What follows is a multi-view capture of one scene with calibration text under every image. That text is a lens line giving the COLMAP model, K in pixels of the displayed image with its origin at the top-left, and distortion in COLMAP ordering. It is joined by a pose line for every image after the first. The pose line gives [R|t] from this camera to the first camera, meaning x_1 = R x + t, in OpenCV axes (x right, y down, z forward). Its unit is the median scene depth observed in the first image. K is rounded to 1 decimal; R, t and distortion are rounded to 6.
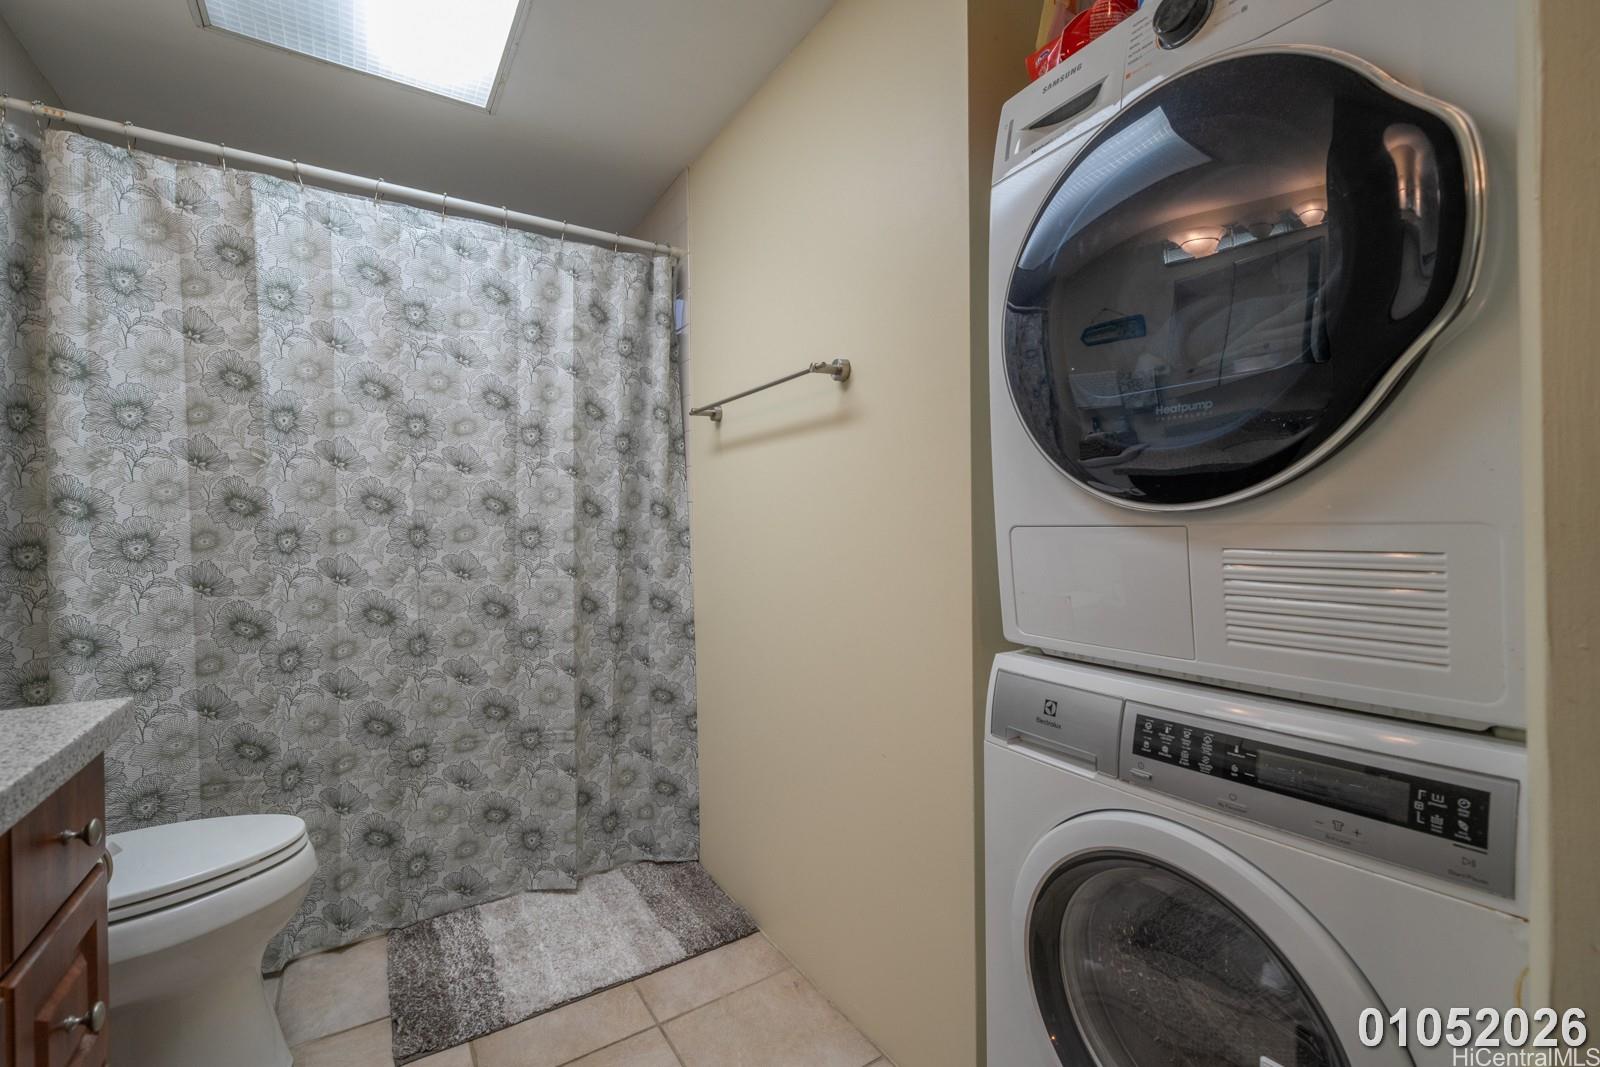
lens RADIAL K [[697.7, 0, 789.2], [0, 697.7, 530.1], [0, 0, 1]] dist [-0.002206, -0.000395]
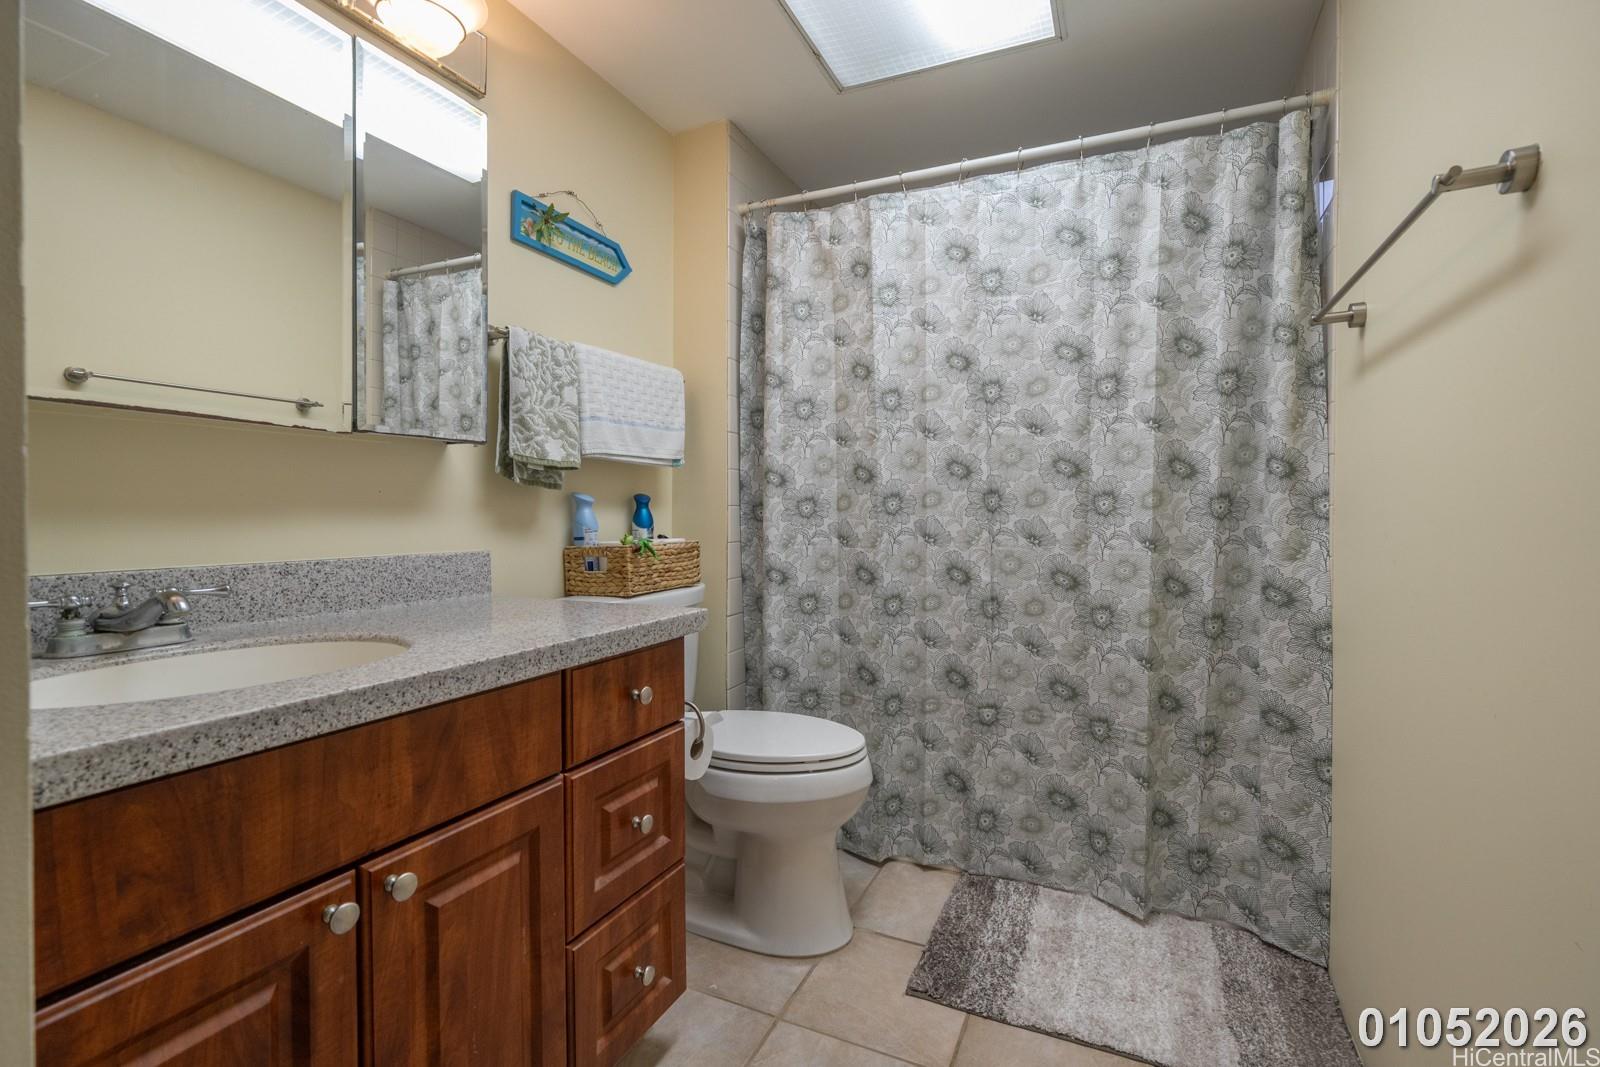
lens RADIAL K [[697.7, 0, 831.3], [0, 697.7, 524.9], [0, 0, 1]] dist [-0.002206, -0.000395]
pose [[0.564411, 0.026817, -0.825058, 0.174722], [-0.010011, 0.999621, 0.025642, 0.020233], [0.825433, -0.006213, 0.564466, 0.231139]]
